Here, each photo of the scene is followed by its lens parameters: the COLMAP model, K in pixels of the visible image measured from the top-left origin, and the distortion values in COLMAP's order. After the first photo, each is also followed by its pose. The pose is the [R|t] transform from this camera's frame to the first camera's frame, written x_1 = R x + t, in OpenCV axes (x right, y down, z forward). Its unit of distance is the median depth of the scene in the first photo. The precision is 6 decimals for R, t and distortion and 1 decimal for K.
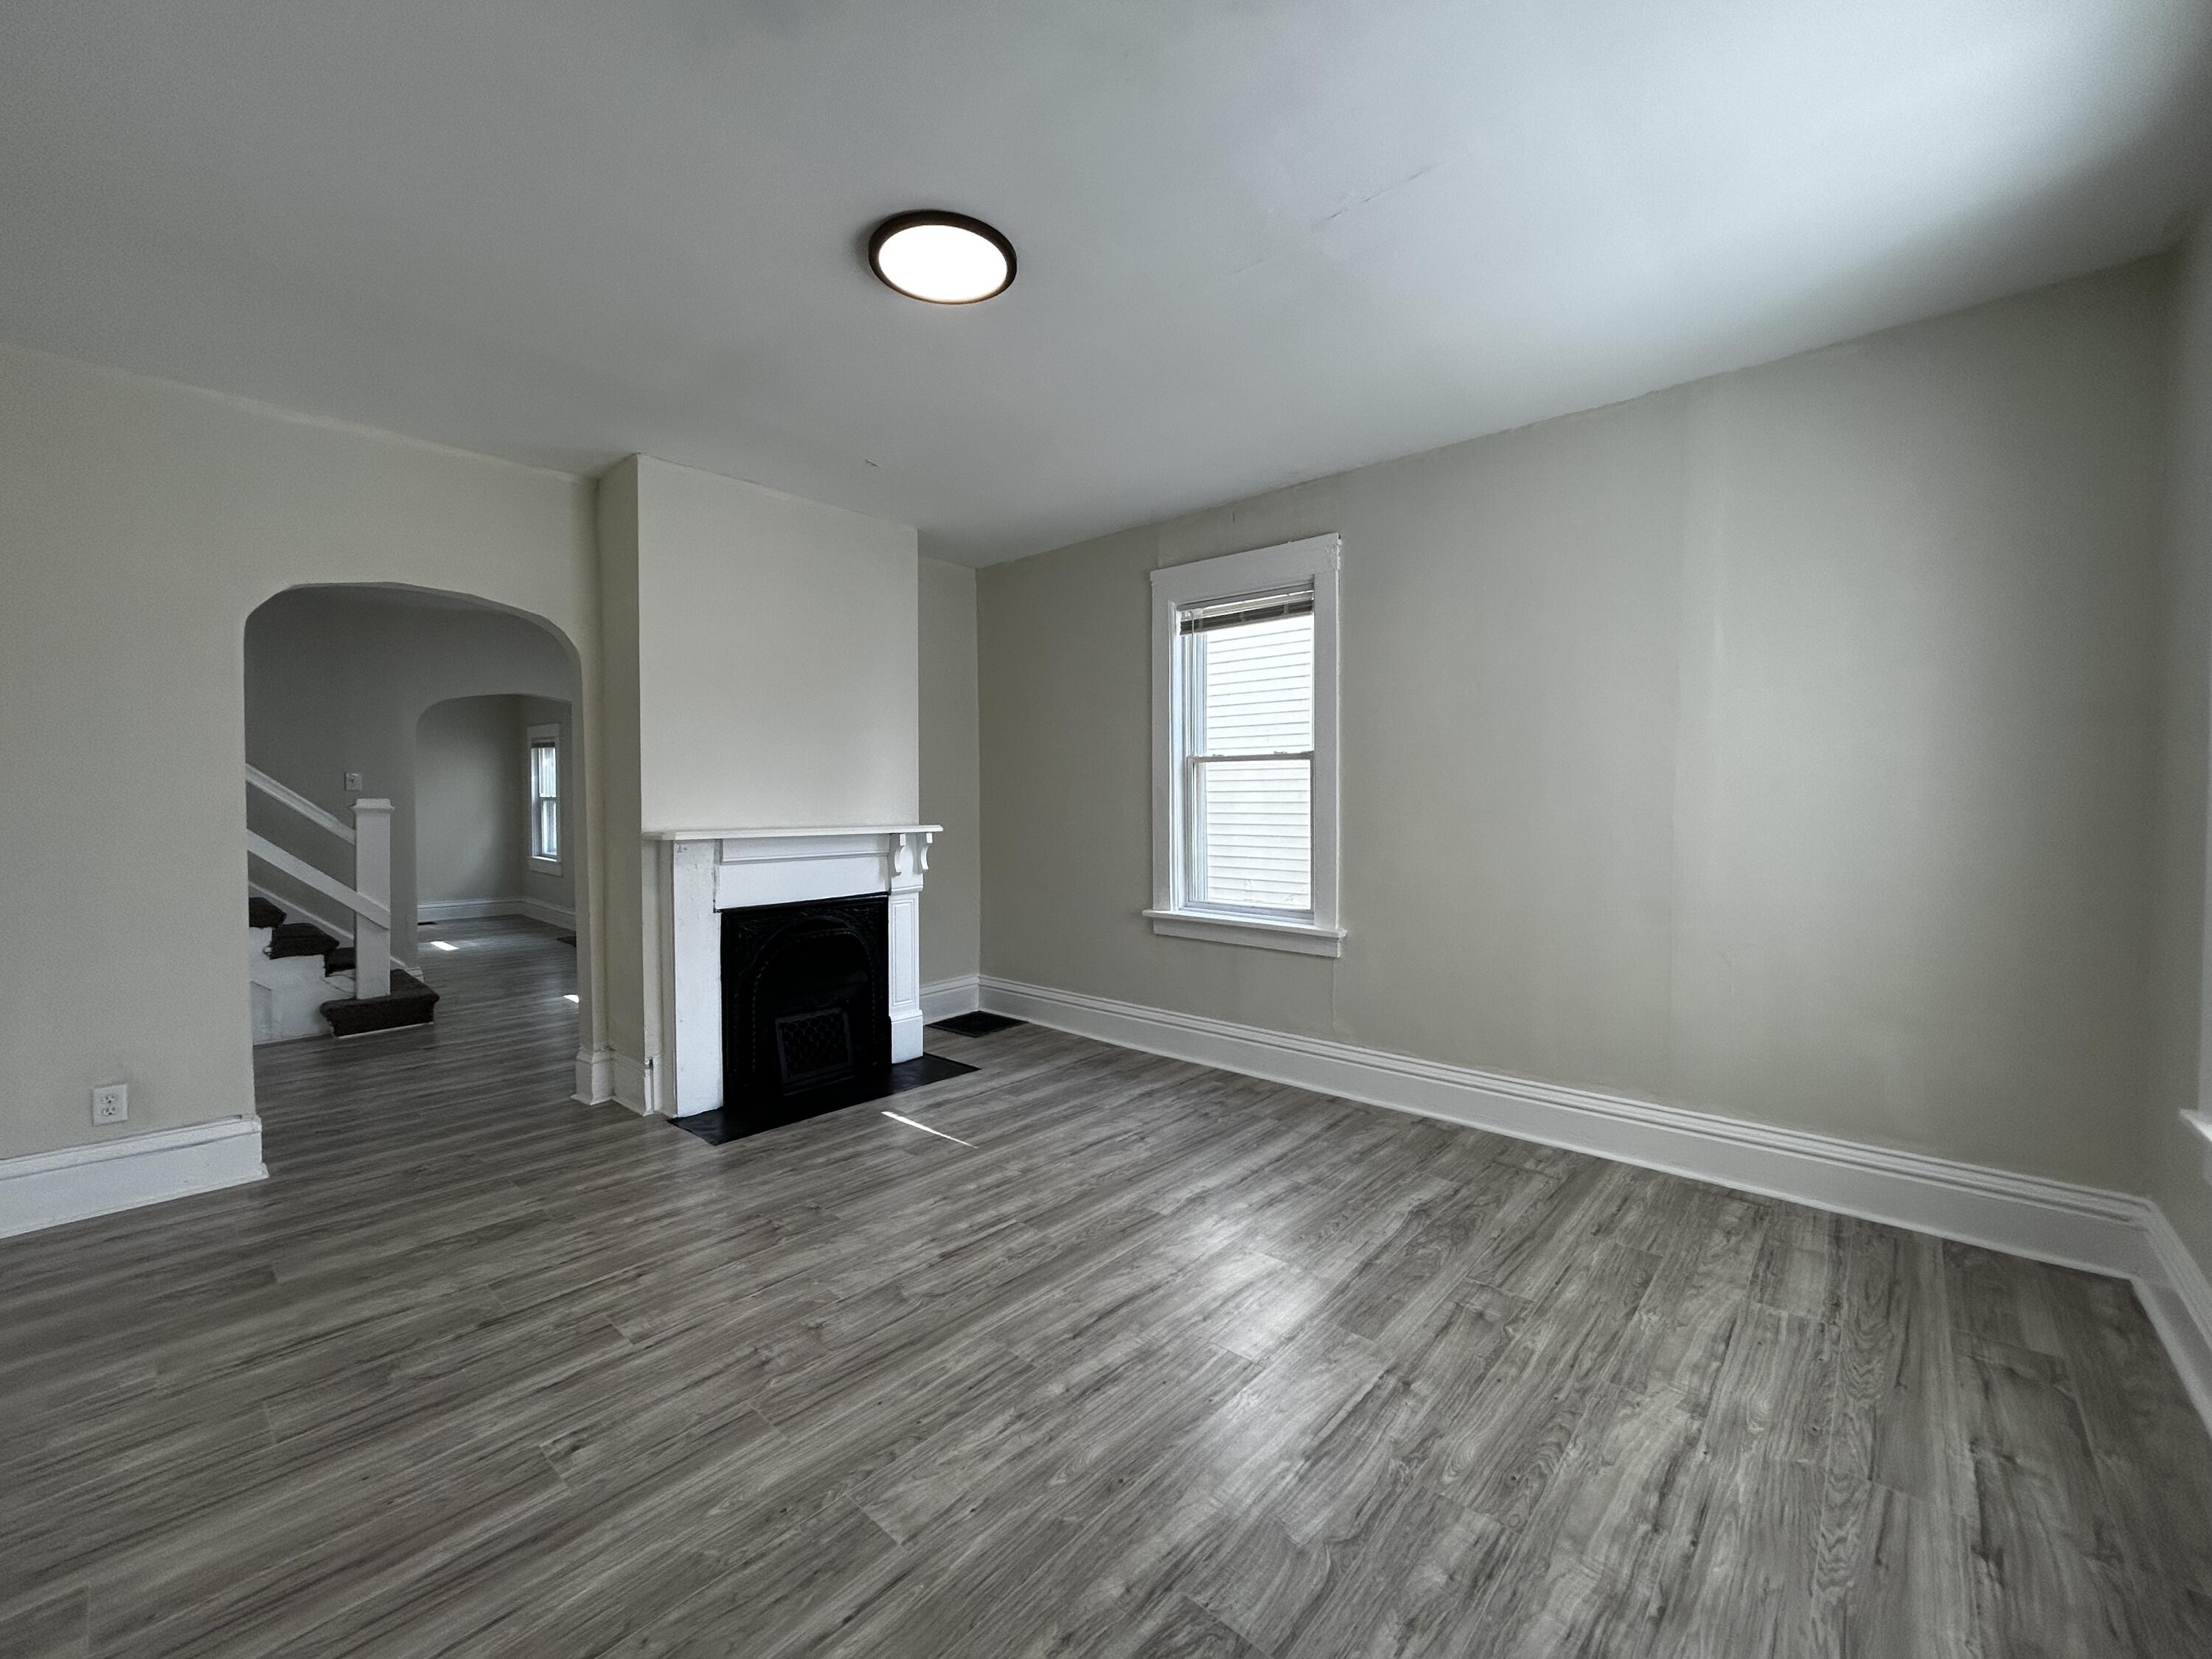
lens RADIAL K [[886.8, 0, 1115.7], [0, 886.8, 826.3], [0, 0, 1]] dist [-0.001908, 0.000435]
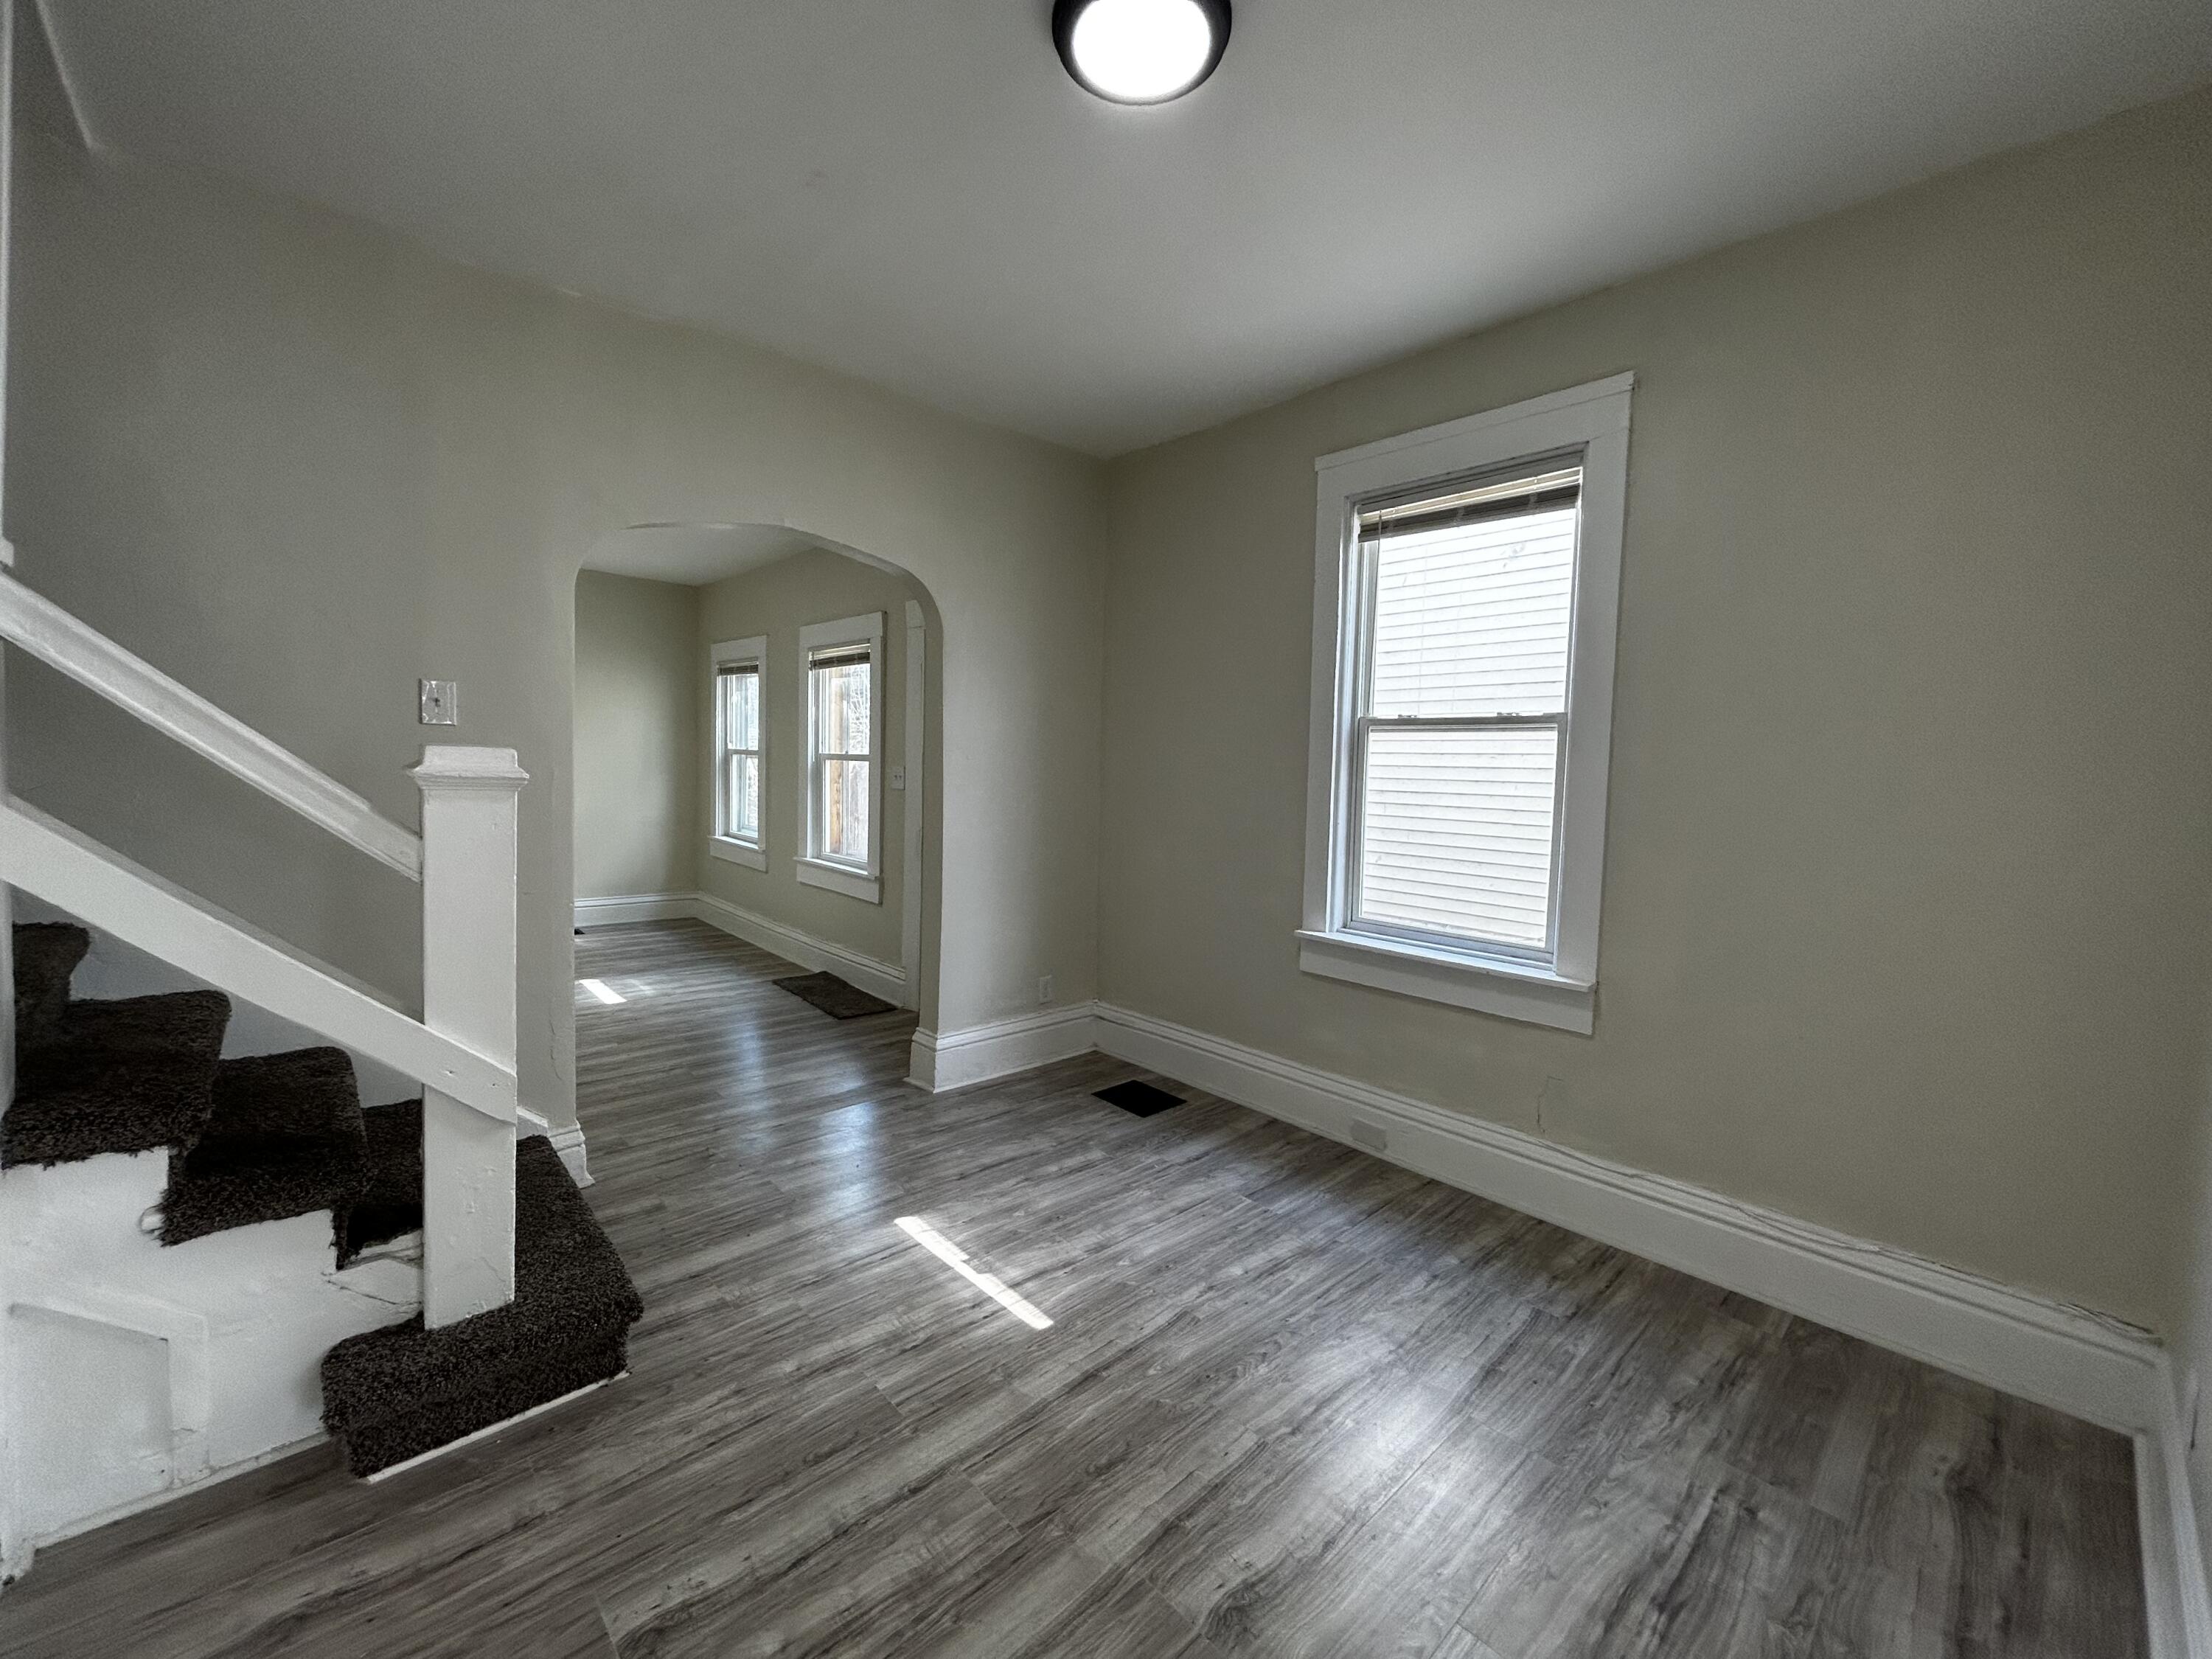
lens RADIAL K [[886.8, 0, 1101.1], [0, 886.8, 820.5], [0, 0, 1]] dist [-0.001908, 0.000435]
pose [[0.993493, 0.037558, -0.107520, -0.156805], [-0.033832, 0.998769, 0.036271, -0.006576], [0.108750, -0.032398, 0.993541, 0.192253]]
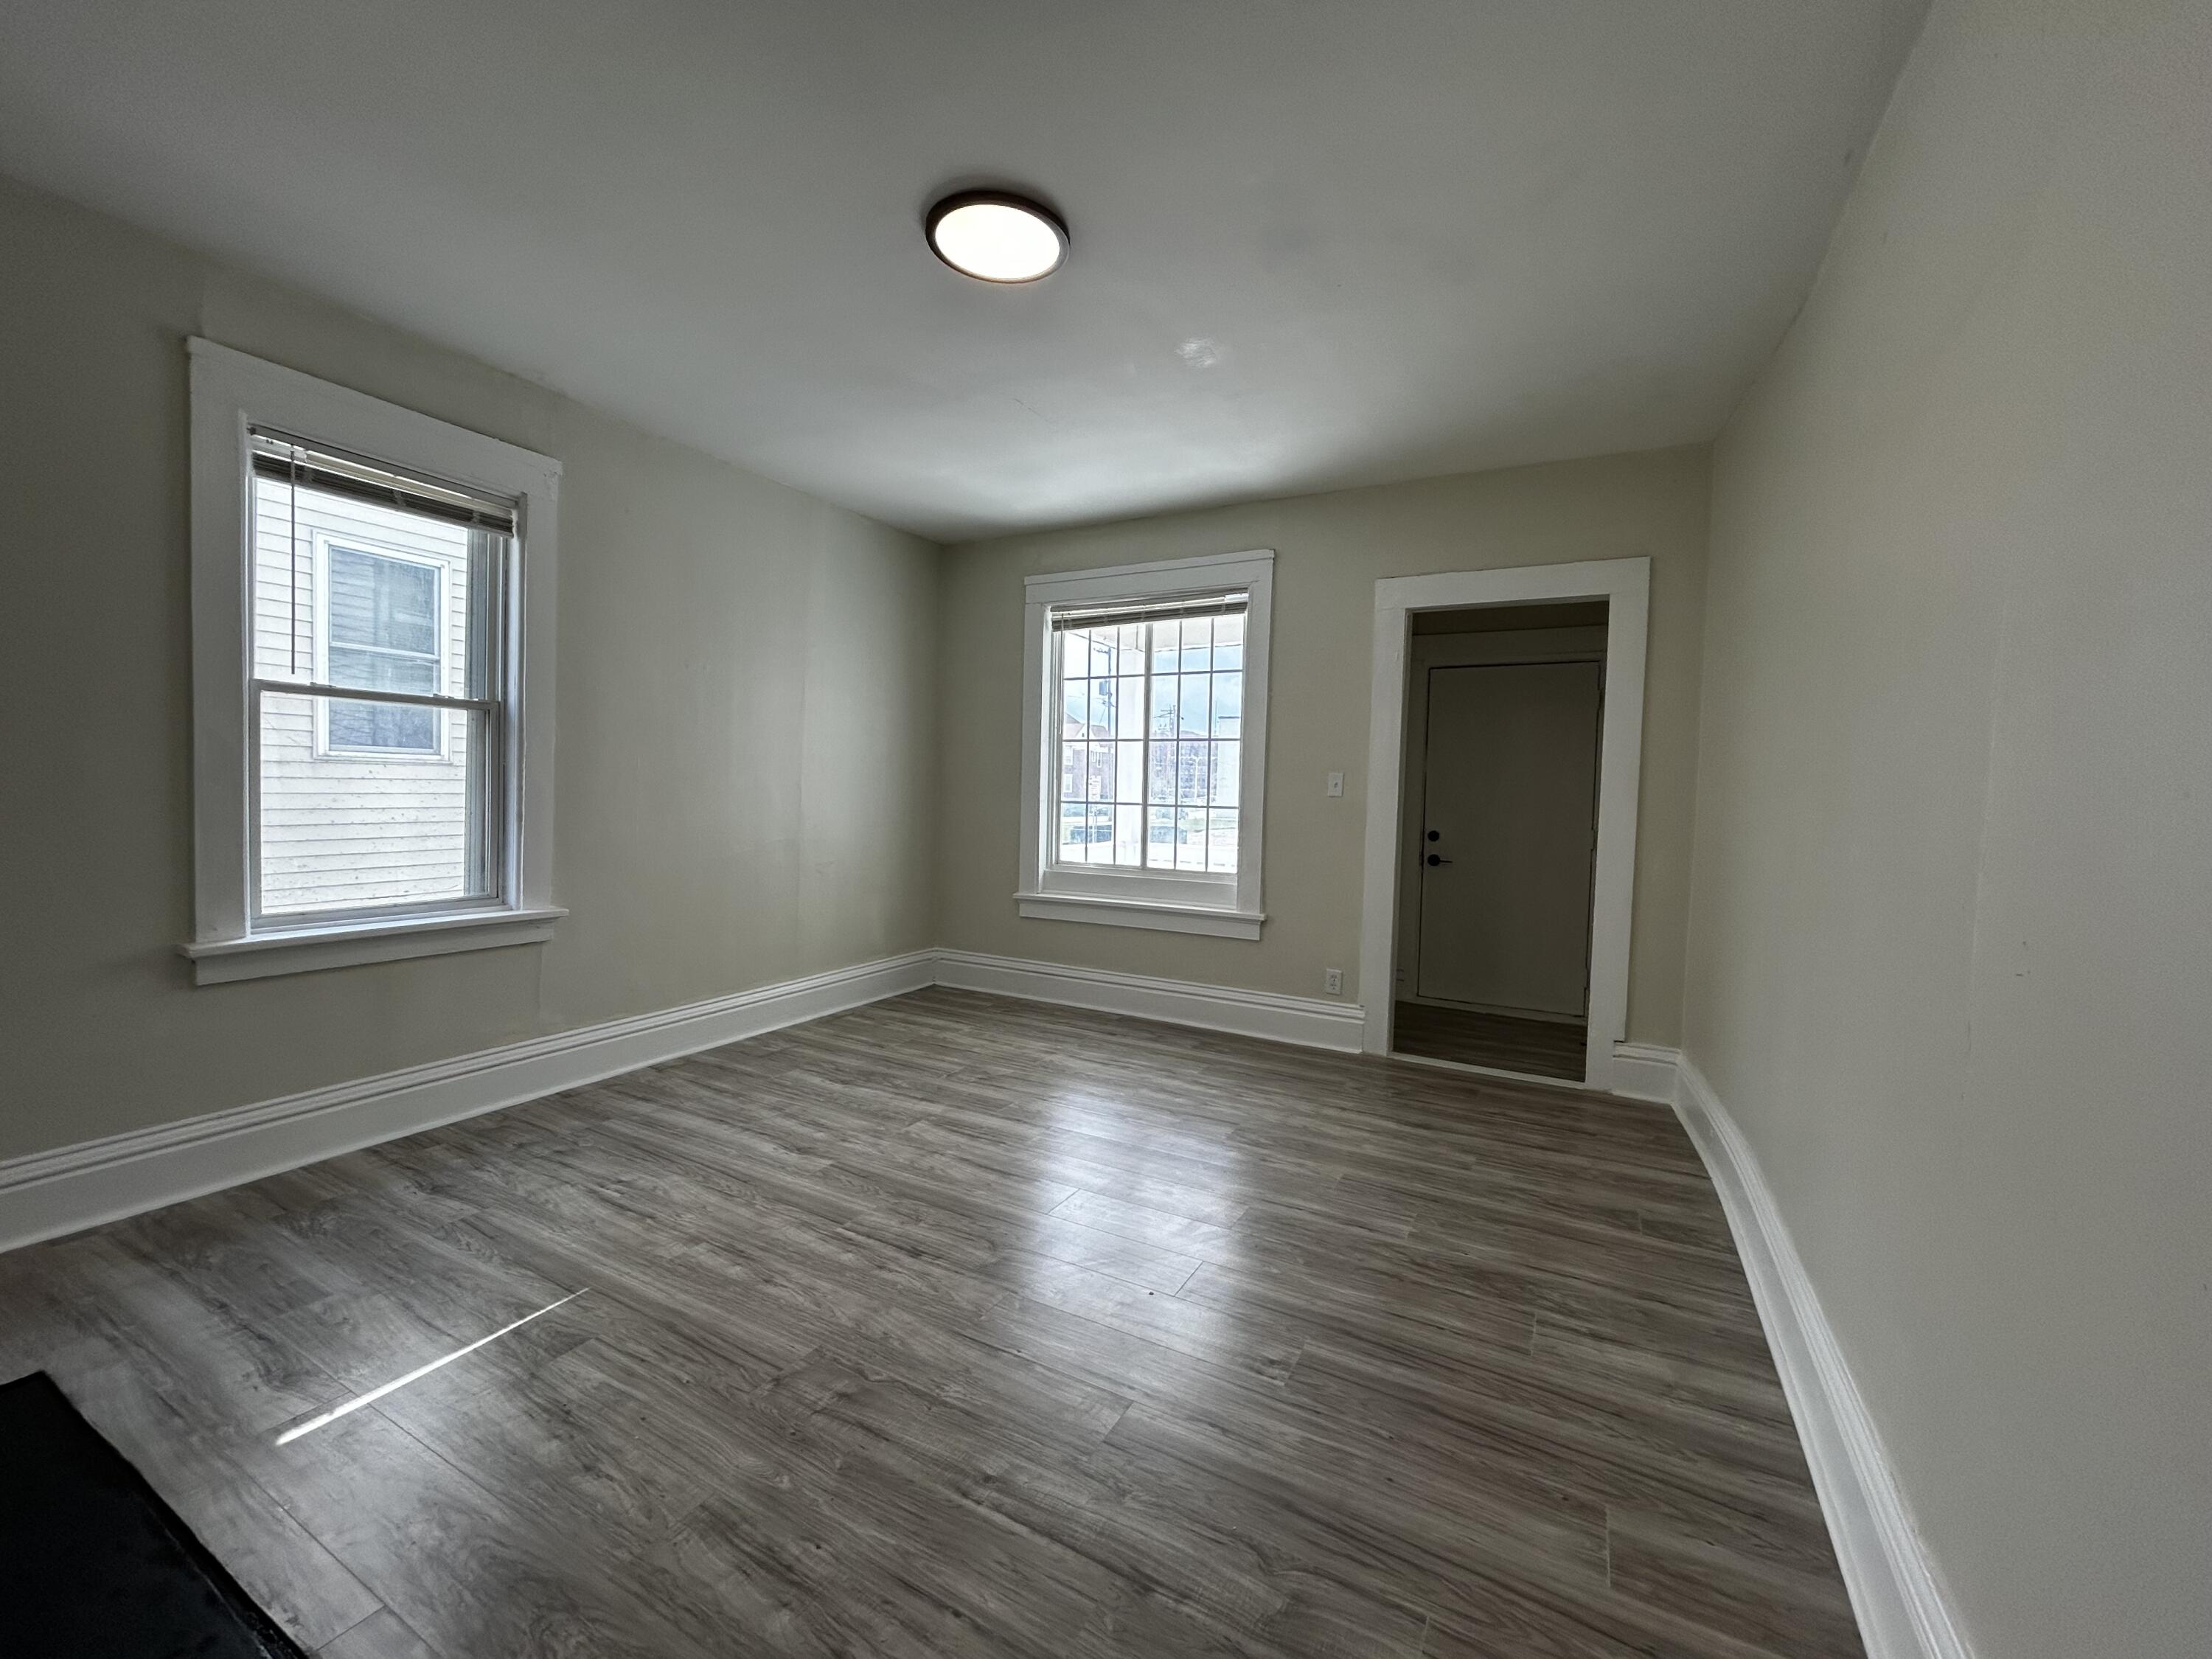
lens RADIAL K [[886.8, 0, 1099.5], [0, 886.8, 824.8], [0, 0, 1]] dist [-0.001908, 0.000435]
pose [[-0.217873, -0.044832, 0.974947, -0.957907], [0.000043, 0.998944, 0.045945, -0.010454], [-0.975977, 0.010052, -0.217641, 0.858040]]
